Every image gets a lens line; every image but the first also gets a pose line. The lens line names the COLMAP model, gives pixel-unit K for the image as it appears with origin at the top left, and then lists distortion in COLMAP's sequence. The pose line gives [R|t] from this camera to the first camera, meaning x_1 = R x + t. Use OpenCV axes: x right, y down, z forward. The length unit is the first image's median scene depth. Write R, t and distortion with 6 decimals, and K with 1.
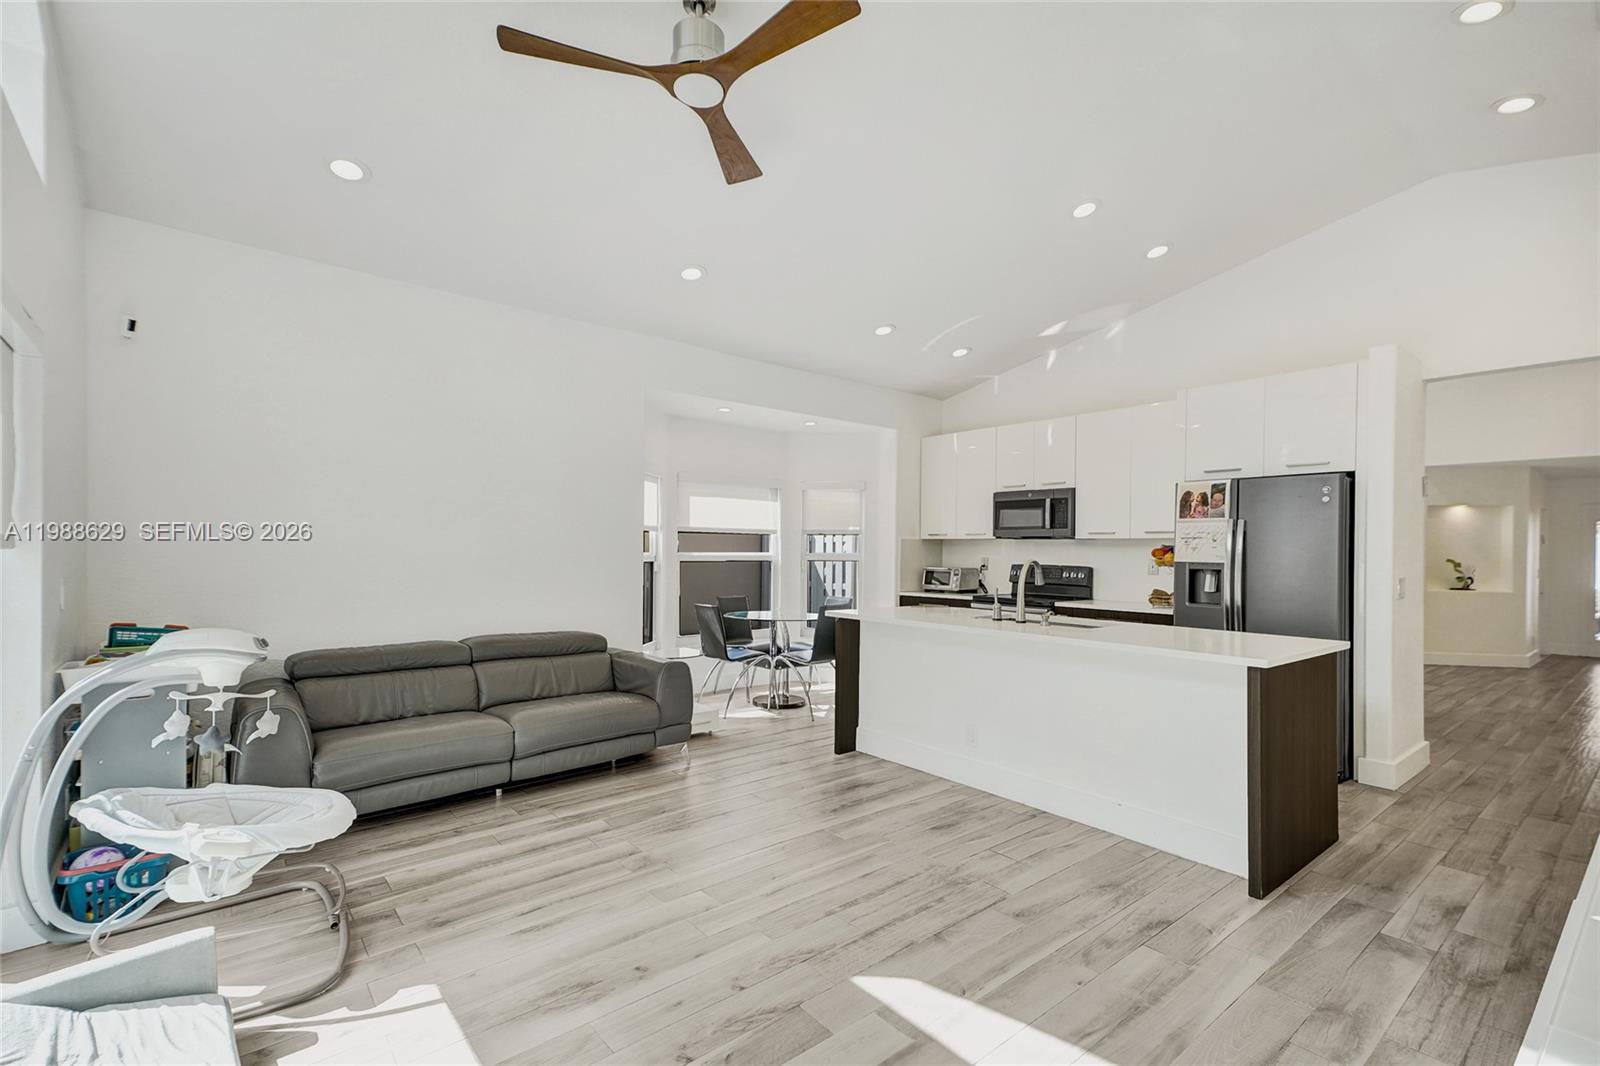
lens RADIAL K [[731.8, 0, 796.5], [0, 731.8, 533.9], [0, 0, 1]] dist [-0.012377, 0.006977]
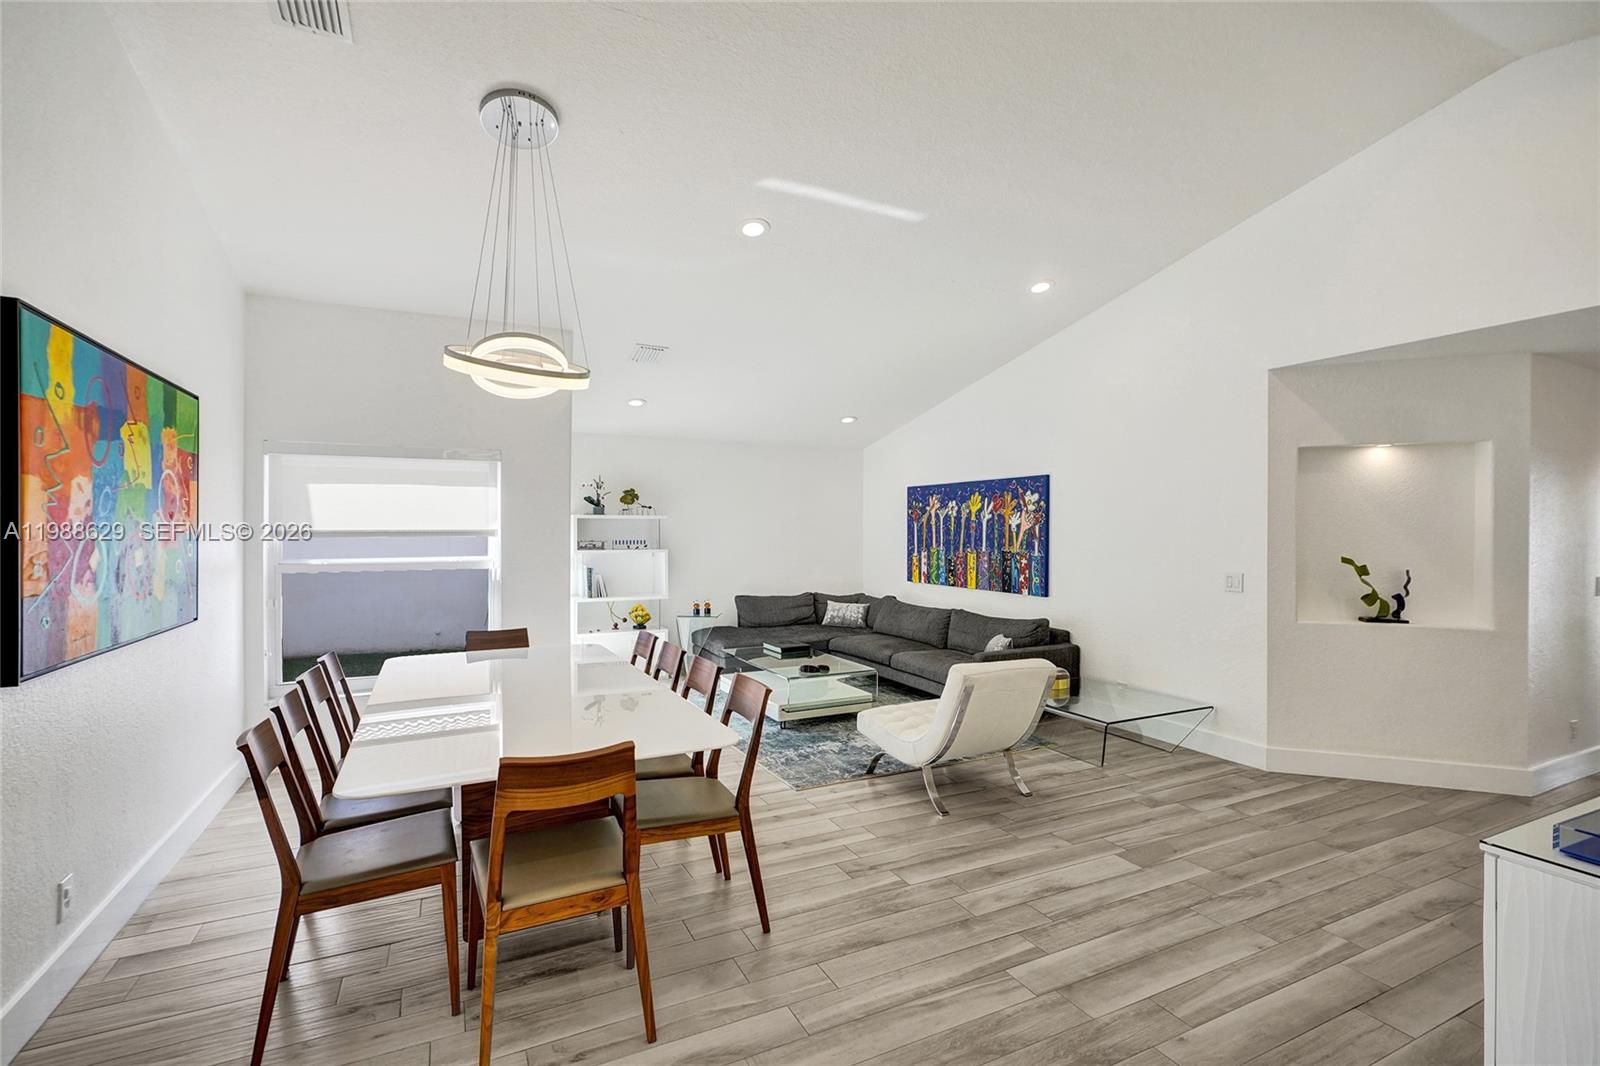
lens RADIAL K [[733.2, 0, 795.3], [0, 733.2, 530.4], [0, 0, 1]] dist [-0.014222, 0.008568]
pose [[0.977470, -0.017817, -0.210321, 0.642156], [0.017310, 0.999841, -0.004250, 0.012528], [0.210363, 0.000514, 0.977623, 0.453648]]
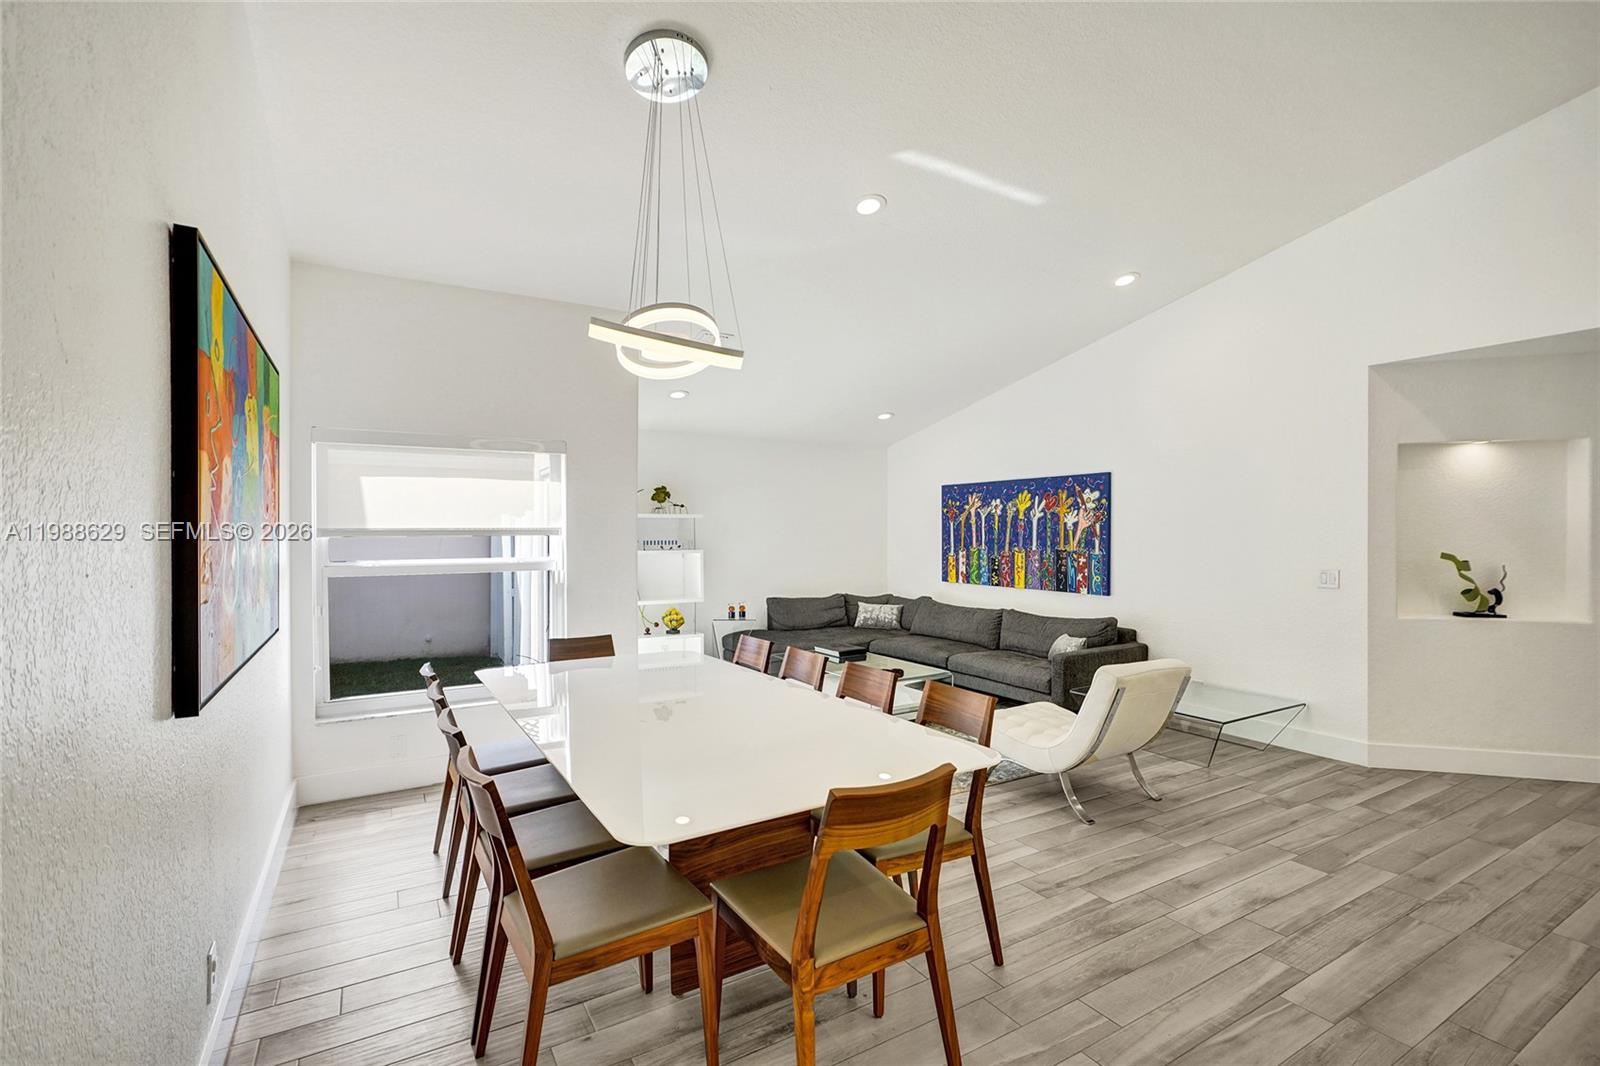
lens RADIAL K [[731.8, 0, 796.5], [0, 731.8, 533.9], [0, 0, 1]] dist [-0.012377, 0.006977]
pose [[0.991439, -0.019911, -0.129040, 0.531003], [0.019923, 0.999801, -0.001199, 0.013802], [0.129039, -0.001382, 0.991639, 0.464616]]
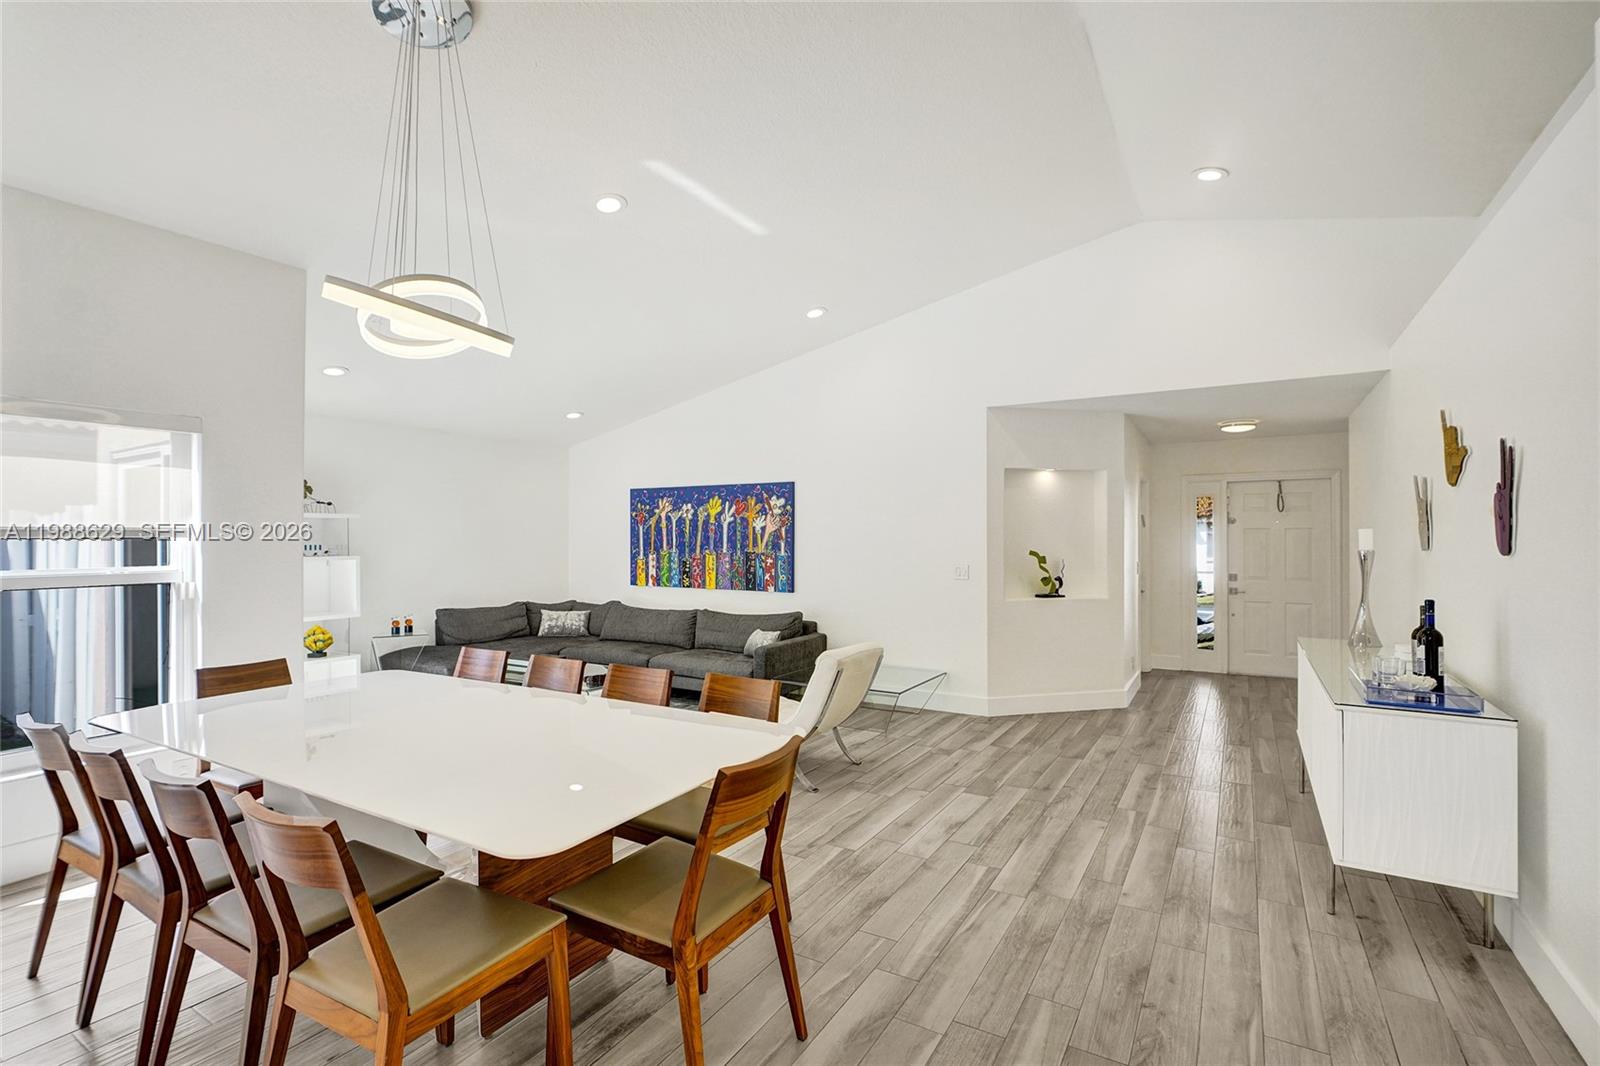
lens RADIAL K [[741.9, 0, 806.0], [0, 741.9, 533.3], [0, 0, 1]] dist [-0.014975, 0.007054]
pose [[0.932497, -0.017486, 0.360755, 0.468548], [0.018736, 0.999824, 0.000033, 0.015062], [-0.360693, 0.006729, 0.932660, 0.454317]]
